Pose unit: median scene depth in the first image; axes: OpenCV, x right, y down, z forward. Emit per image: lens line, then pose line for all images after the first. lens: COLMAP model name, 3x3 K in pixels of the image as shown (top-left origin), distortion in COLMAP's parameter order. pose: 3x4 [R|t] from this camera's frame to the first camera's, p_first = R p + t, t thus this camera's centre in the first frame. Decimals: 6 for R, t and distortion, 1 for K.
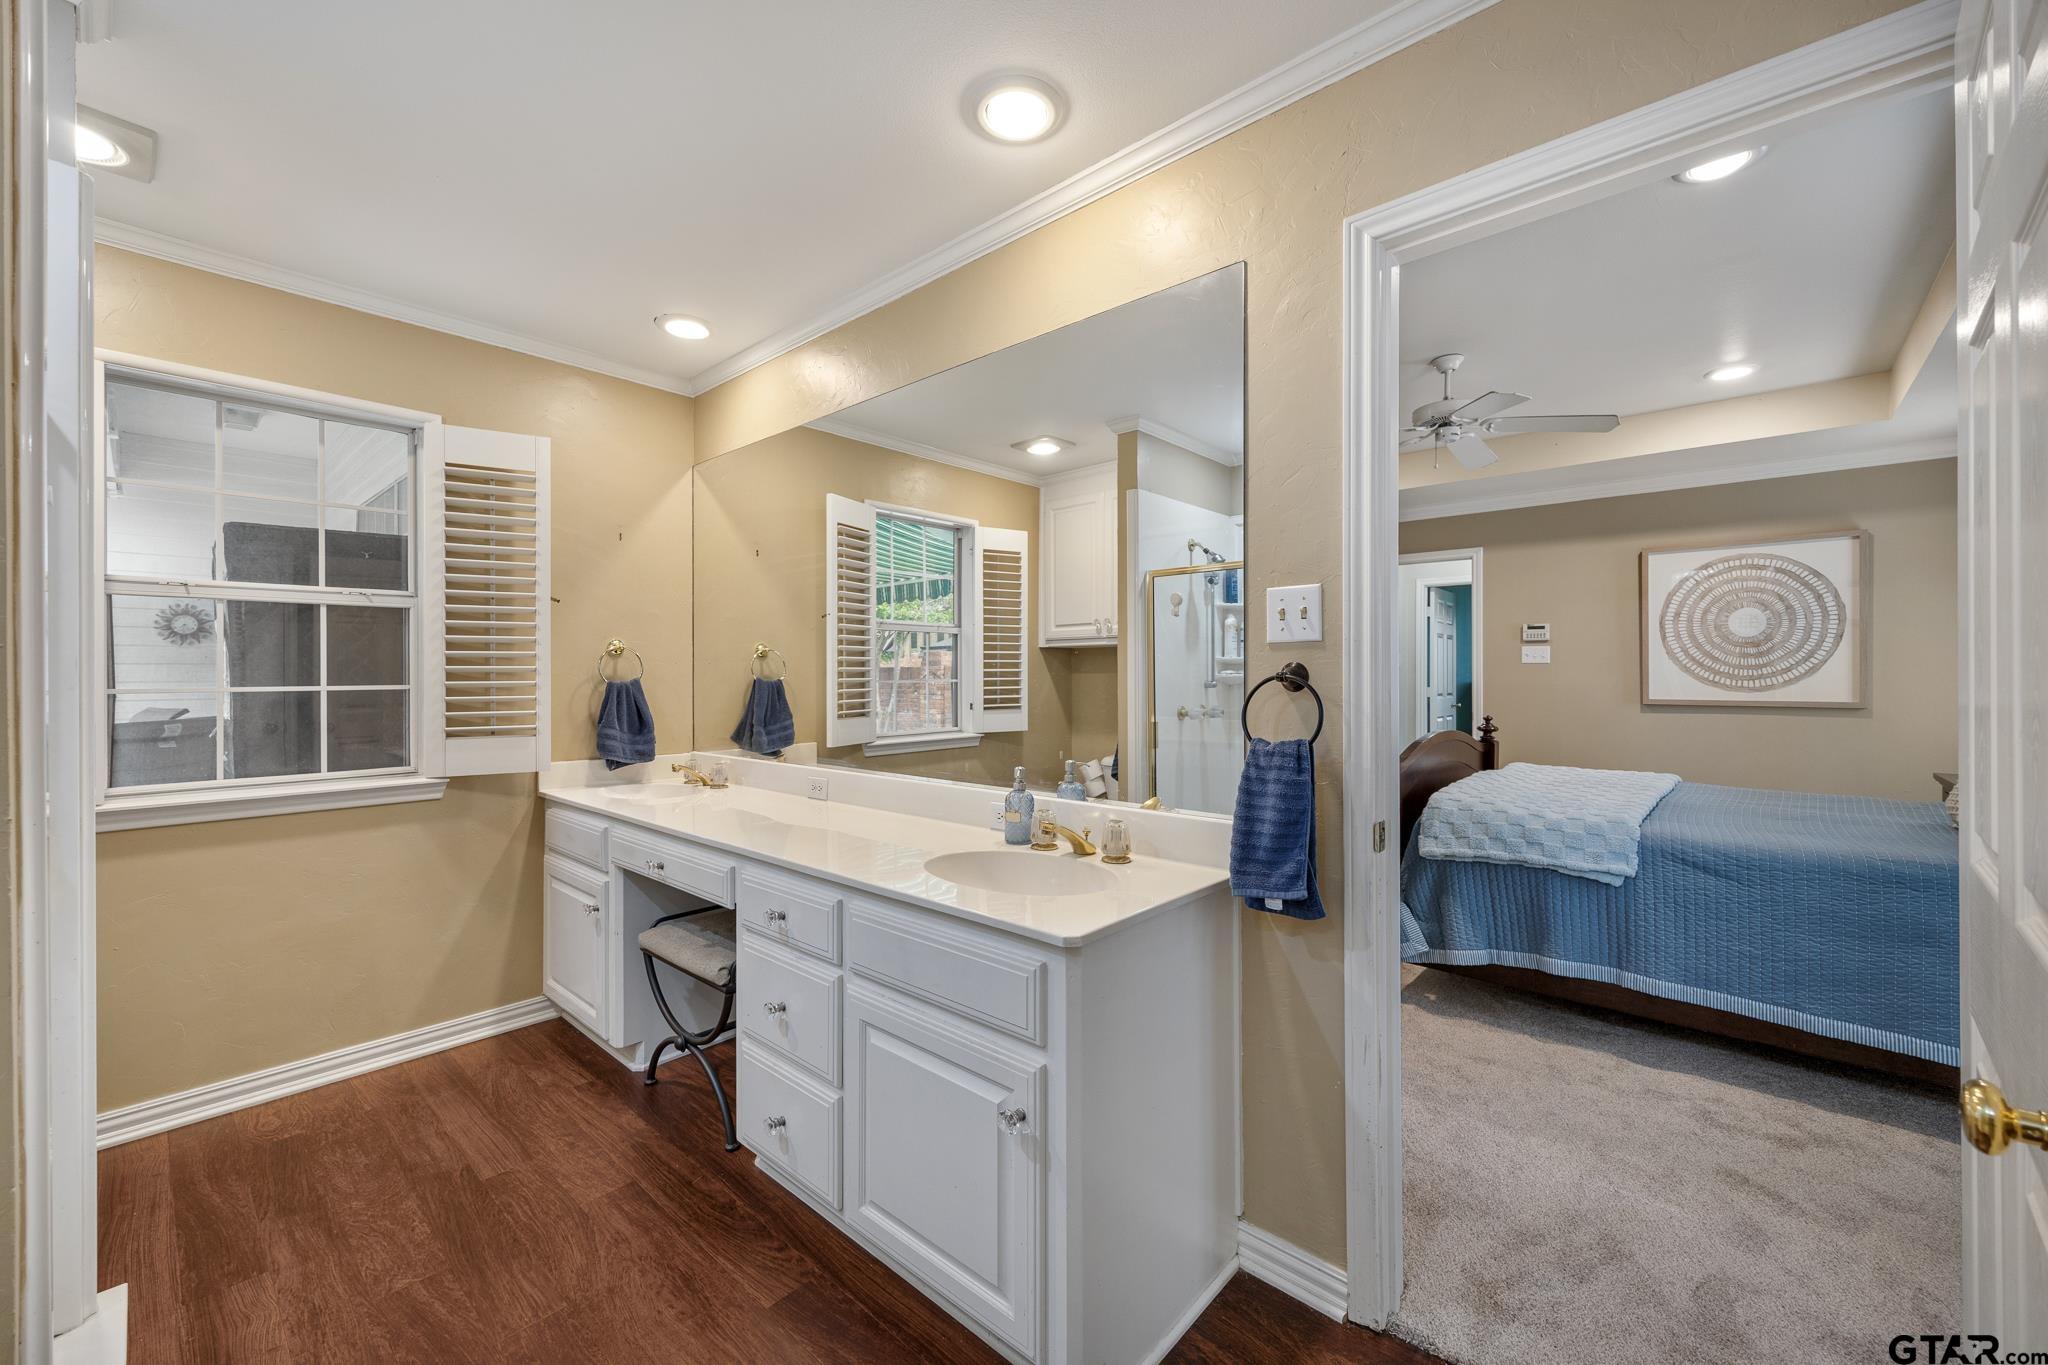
lens RADIAL K [[812.8, 0, 1030.3], [0, 812.8, 671.8], [0, 0, 1]] dist [0.000188, 0.000101]
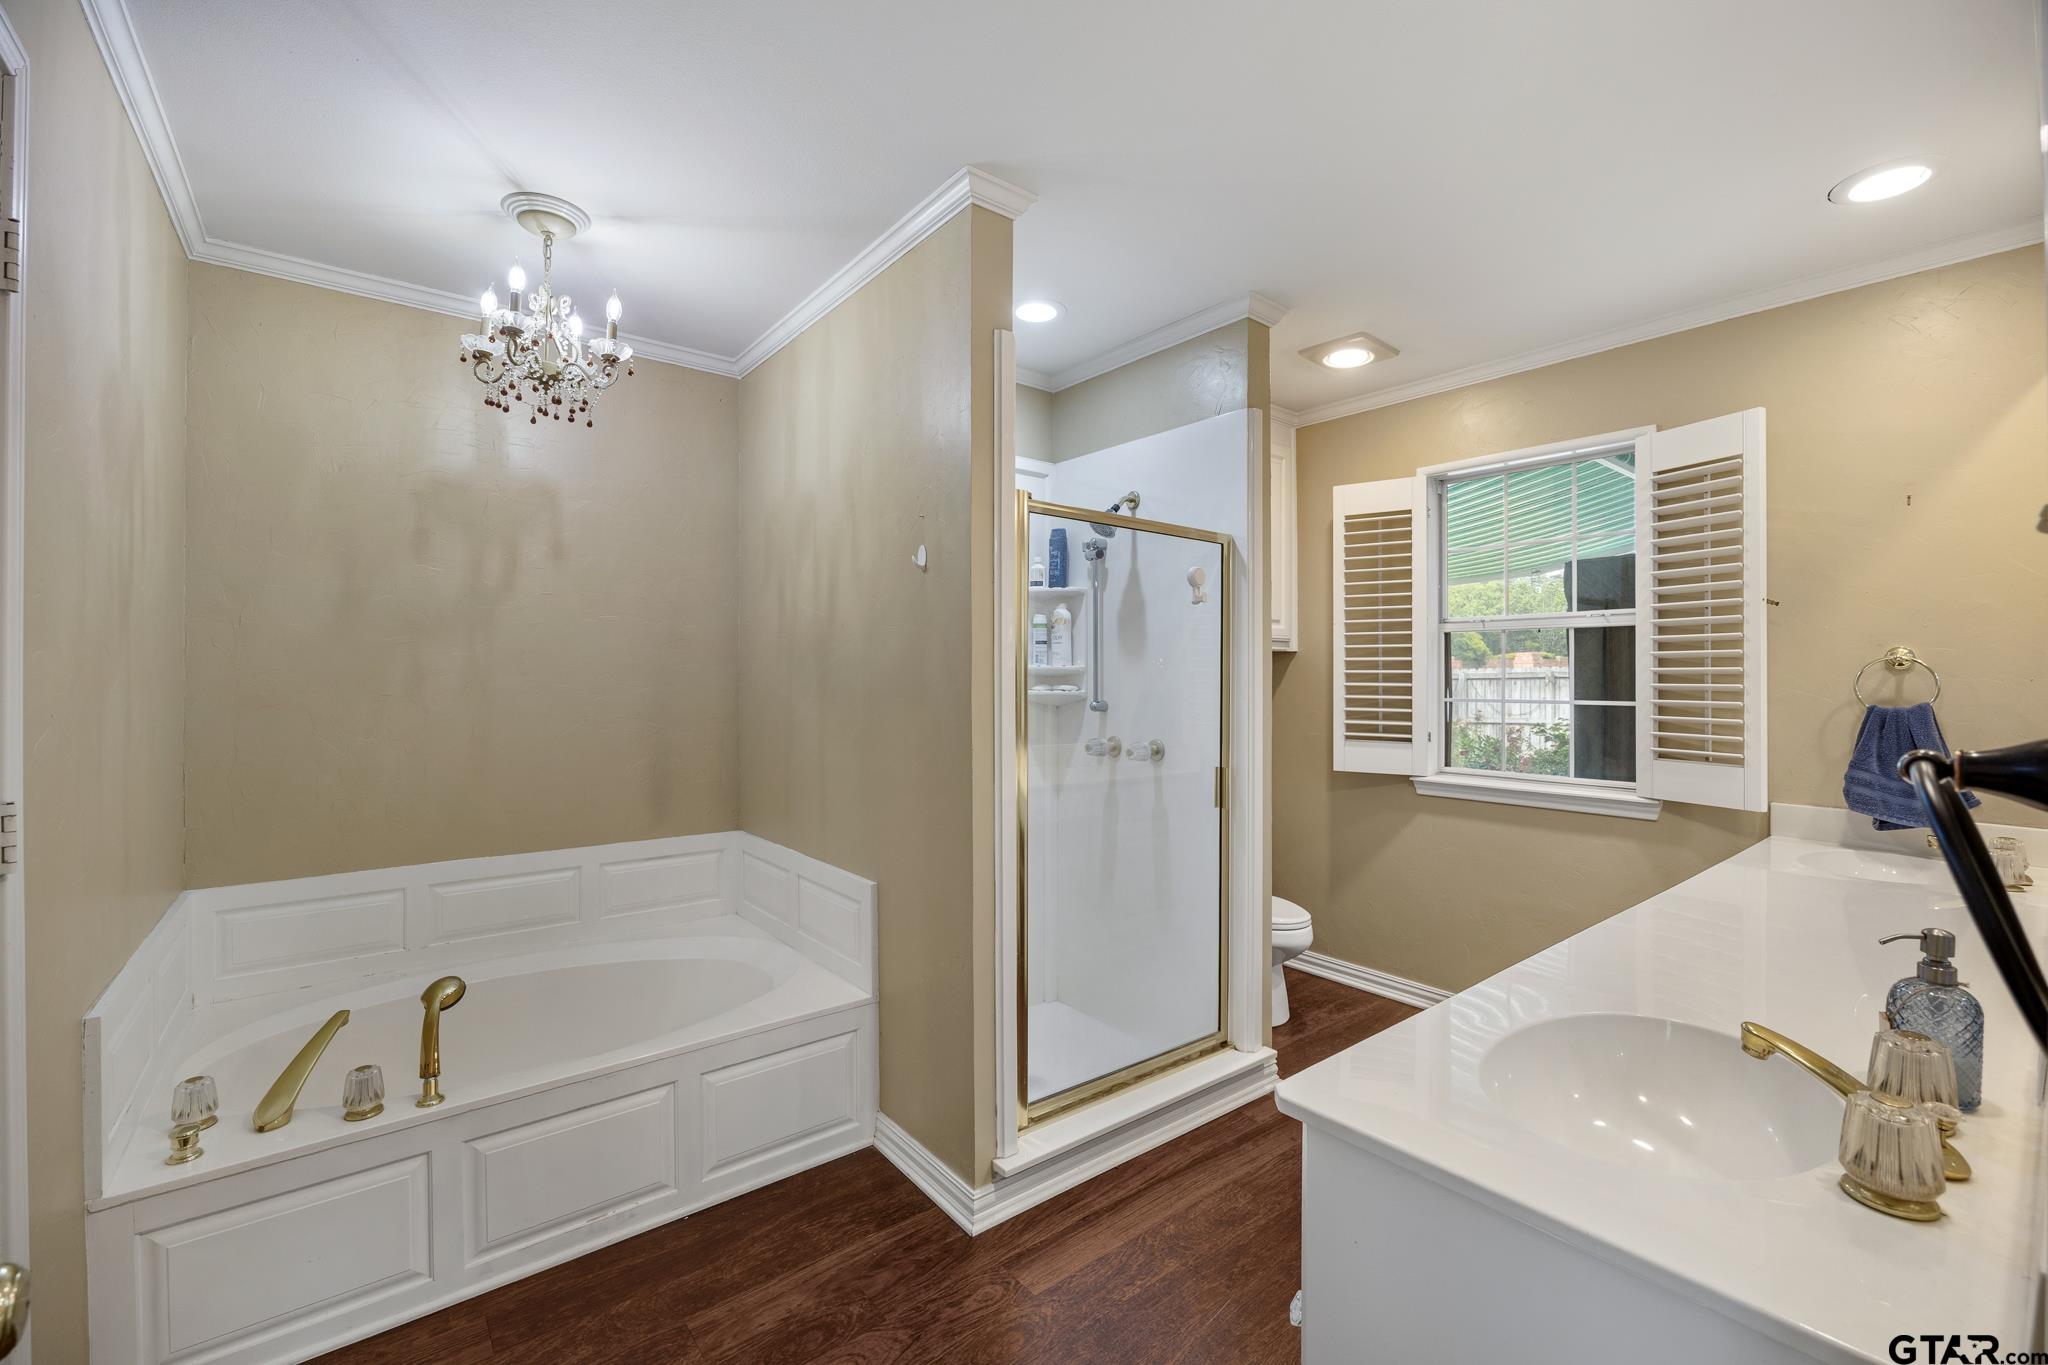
lens RADIAL K [[850.9, 0, 1029.1], [0, 850.9, 689.5], [0, 0, 1]] dist [-0.009179, 0.000235]
pose [[-0.169137, 0.010165, -0.985540, 0.393378], [-0.014567, 0.999812, 0.012812, -0.001943], [0.985485, 0.016524, -0.168957, 0.436051]]
